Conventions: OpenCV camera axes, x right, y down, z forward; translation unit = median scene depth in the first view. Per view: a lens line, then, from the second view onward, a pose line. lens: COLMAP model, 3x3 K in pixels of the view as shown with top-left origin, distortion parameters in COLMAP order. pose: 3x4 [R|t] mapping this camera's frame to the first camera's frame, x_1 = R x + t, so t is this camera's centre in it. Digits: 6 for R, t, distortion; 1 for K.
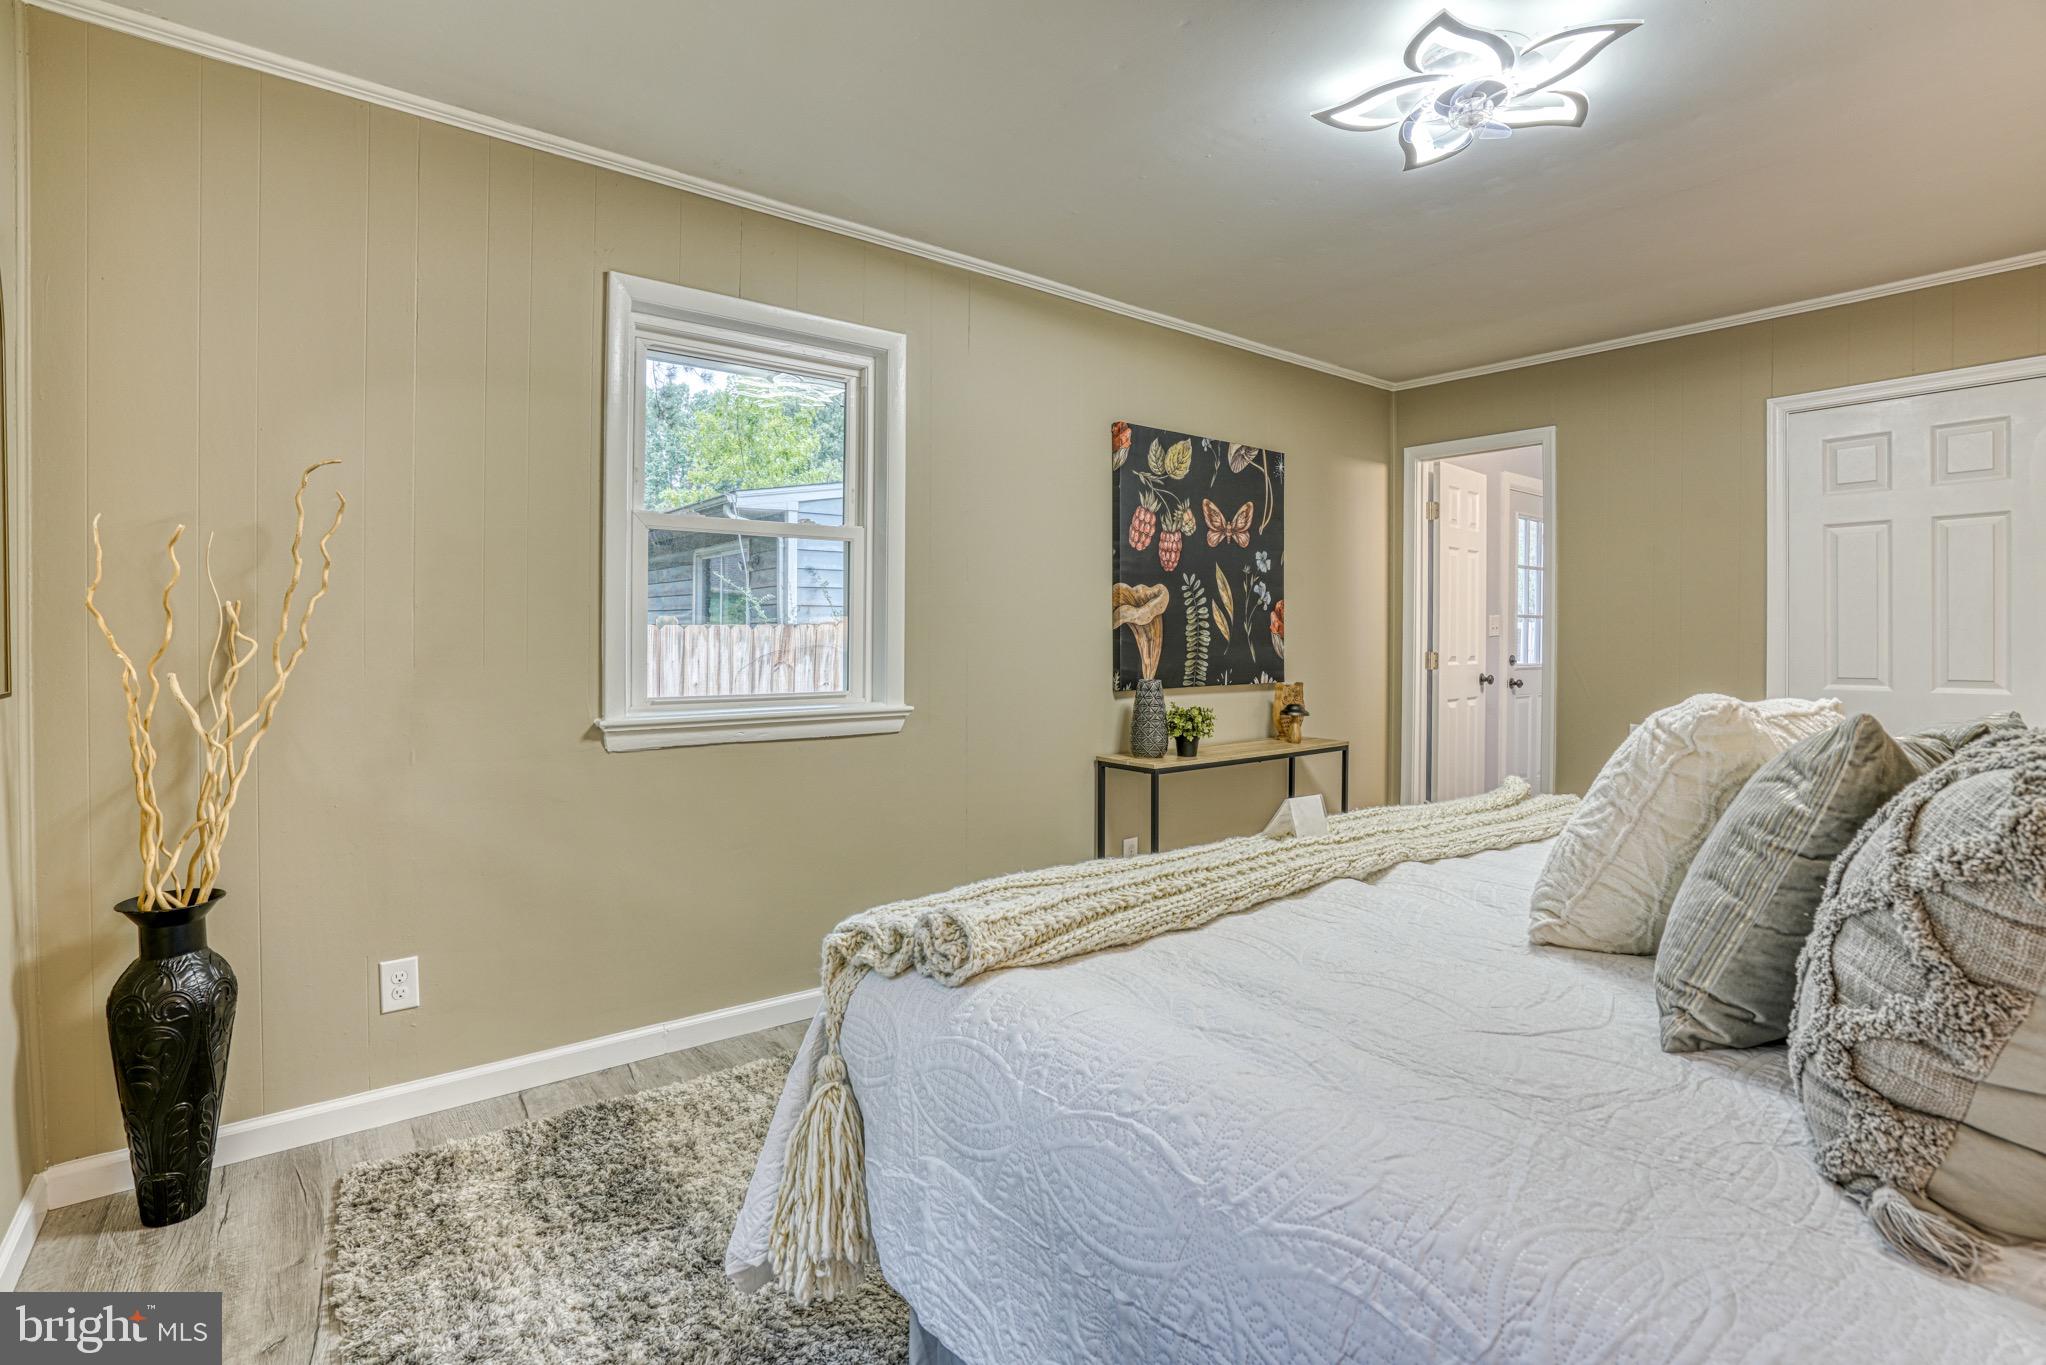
lens RADIAL K [[940.1, 0, 1038.1], [0, 940.1, 641.3], [0, 0, 1]] dist [-0.036546, 0.009047]
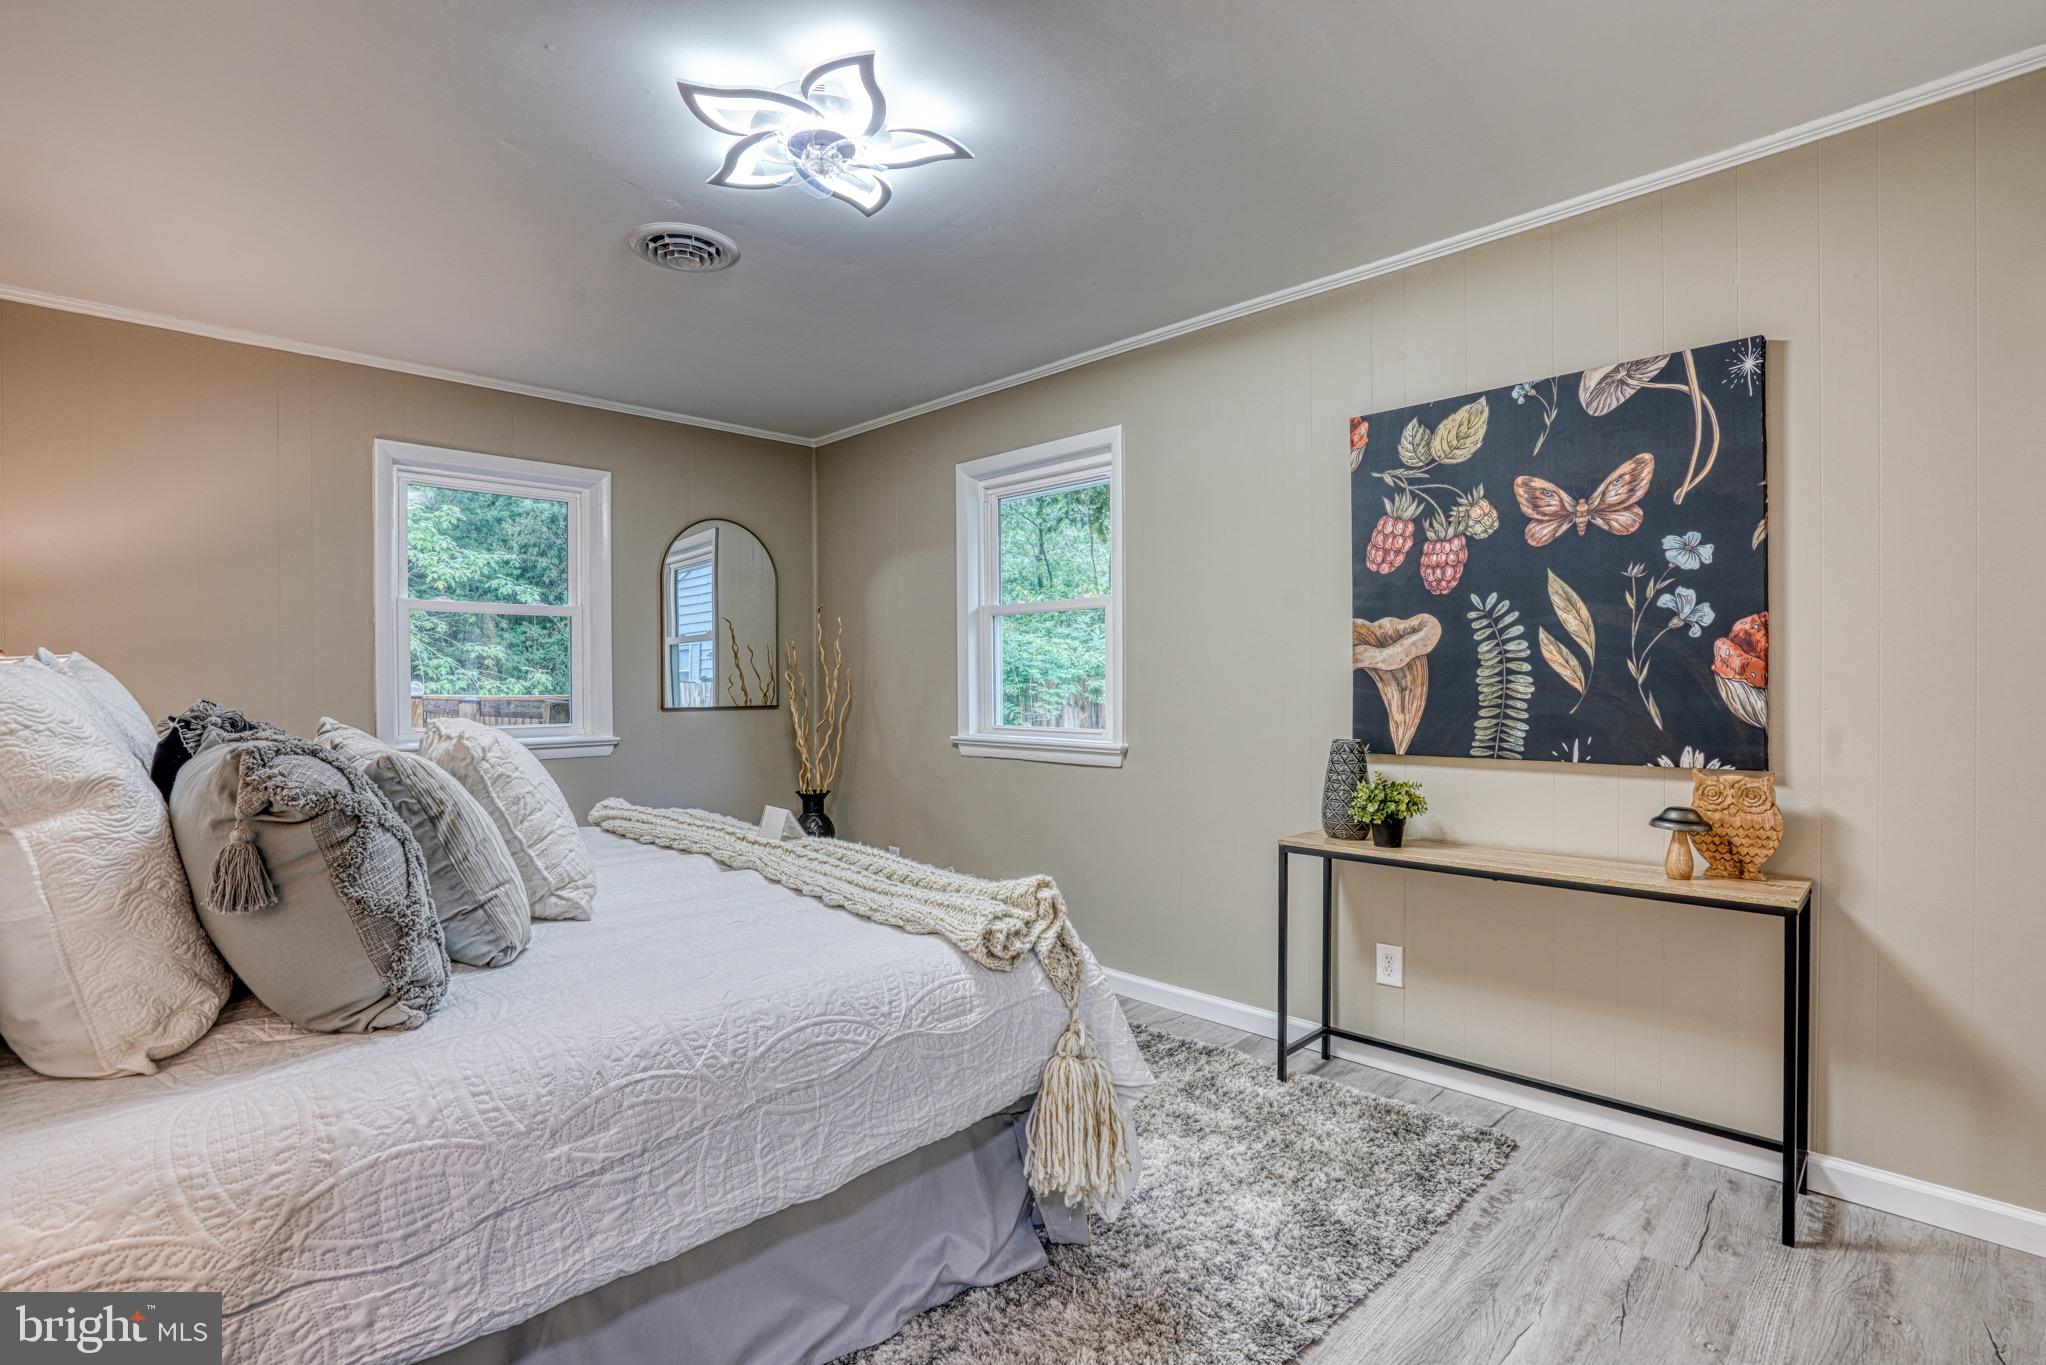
lens RADIAL K [[940.1, 0, 1032.5], [0, 940.1, 683.4], [0, 0, 1]] dist [-0.036546, 0.009047]
pose [[0.146764, 0.002974, -0.989167, 0.776489], [0.004819, 0.999981, 0.003721, -0.010029], [0.989160, -0.005313, 0.146747, 0.564253]]
